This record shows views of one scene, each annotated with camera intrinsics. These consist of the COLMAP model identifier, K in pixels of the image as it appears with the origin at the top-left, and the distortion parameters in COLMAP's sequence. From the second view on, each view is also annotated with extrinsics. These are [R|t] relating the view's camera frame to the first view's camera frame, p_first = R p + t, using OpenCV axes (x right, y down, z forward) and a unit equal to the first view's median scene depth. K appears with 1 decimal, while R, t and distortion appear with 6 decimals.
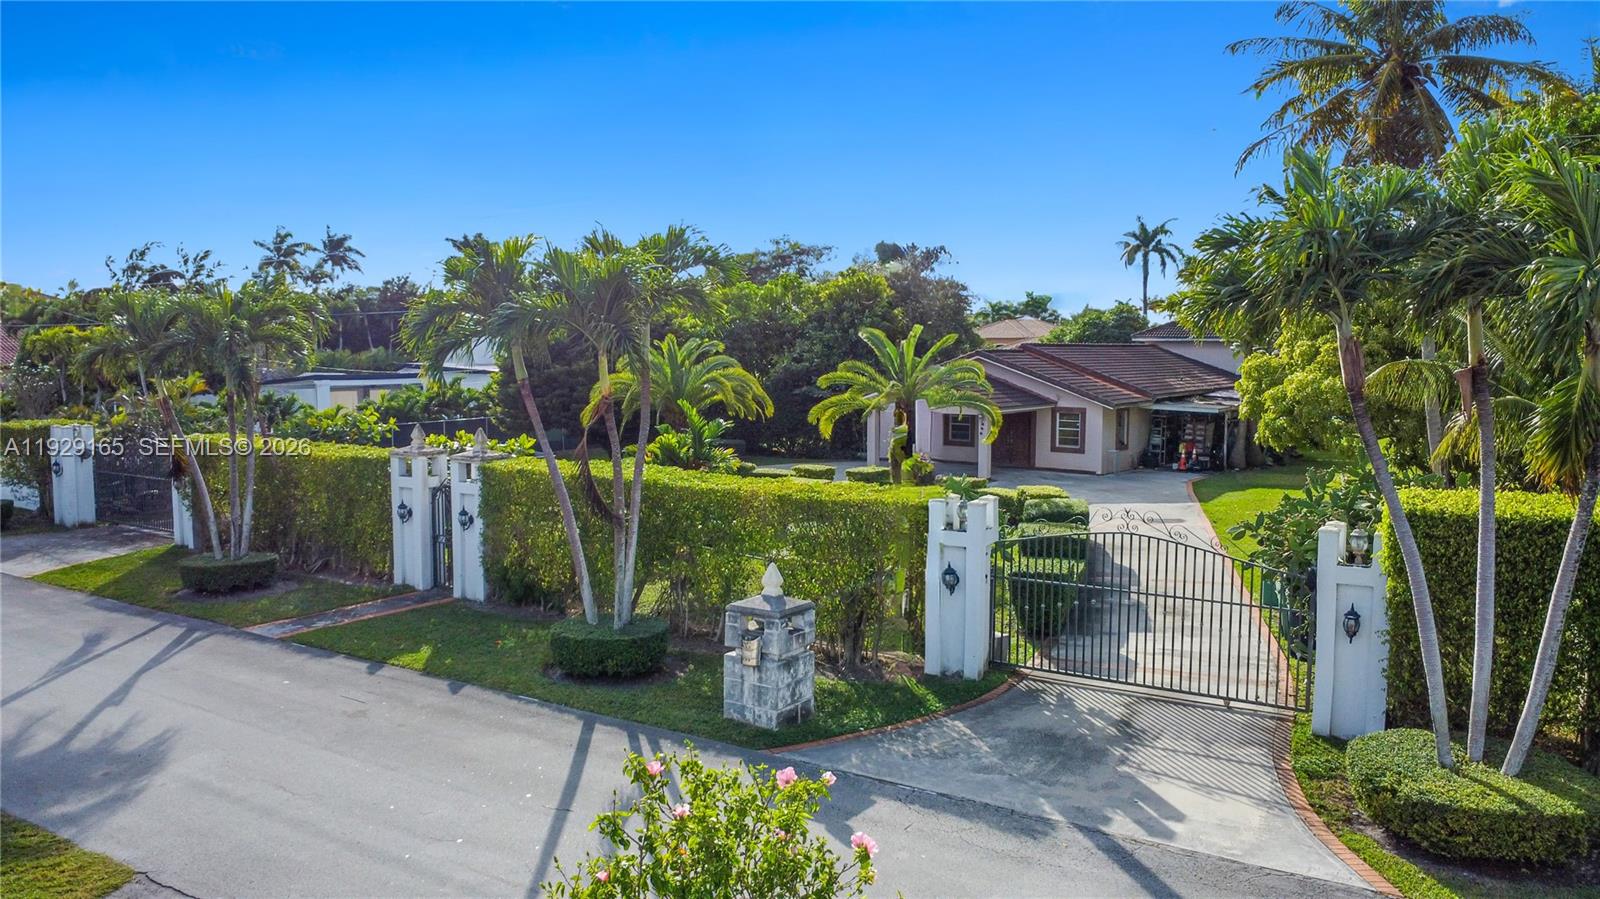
lens RADIAL K [[1172.4, 0, 800.0], [0, 1172.4, 449.5], [0, 0, 1]] dist [-0.028702, -0.003948]
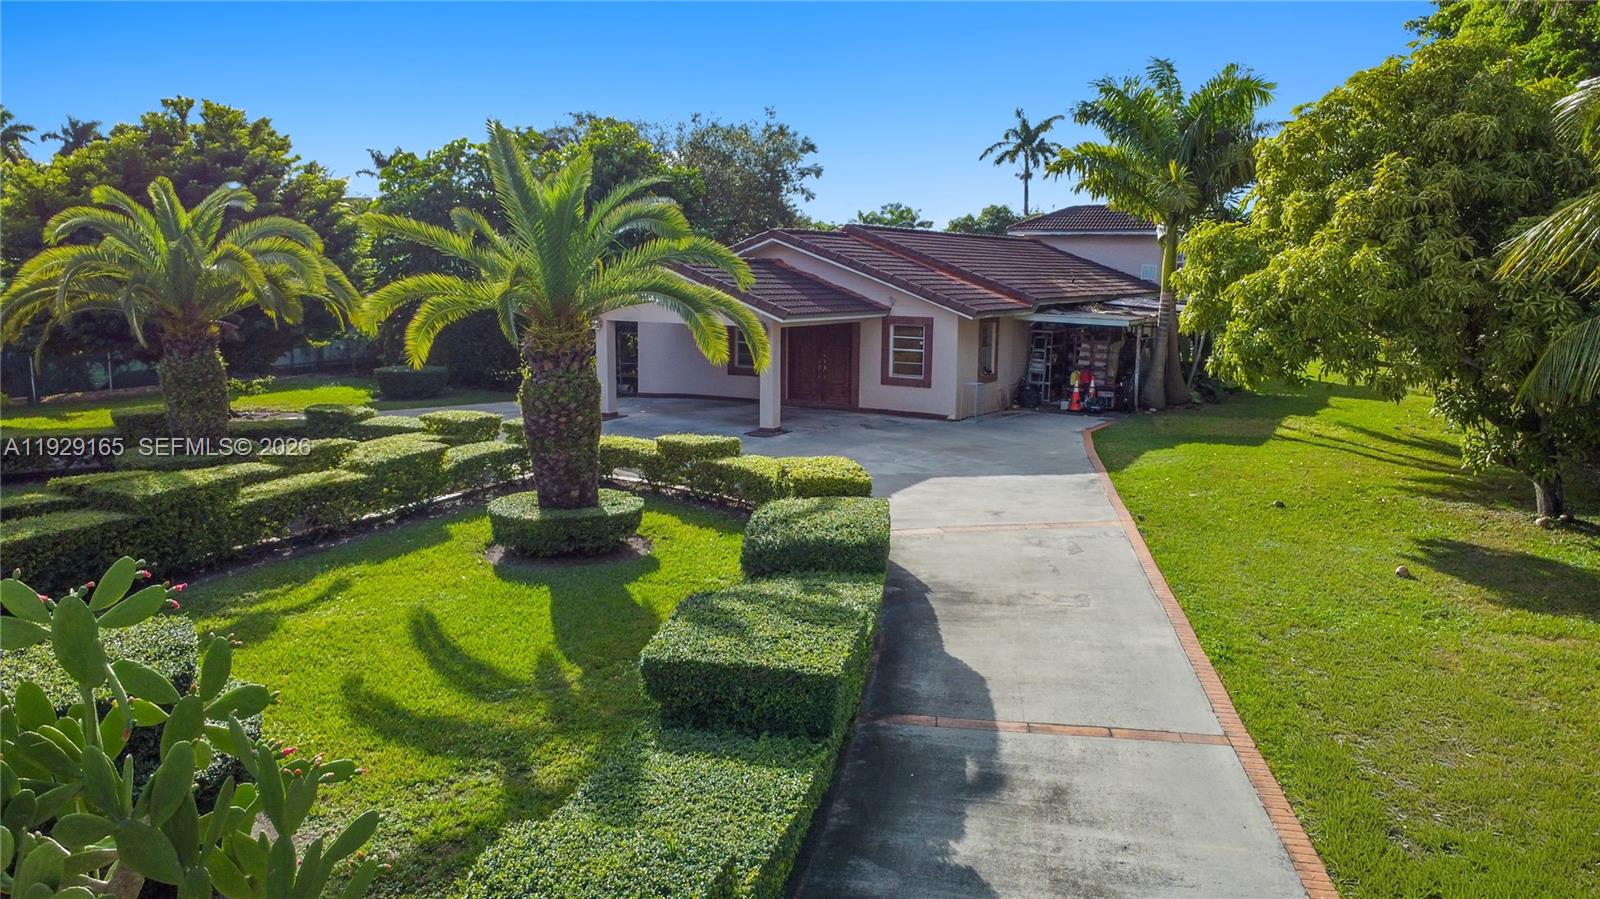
lens RADIAL K [[1172.4, 0, 800.0], [0, 1172.4, 449.5], [0, 0, 1]] dist [-0.028702, -0.003948]
pose [[0.995254, -0.006879, 0.097070, 0.105829], [0.000447, 0.997811, 0.066123, -0.005383], [-0.097312, -0.065766, 0.993079, 0.351336]]
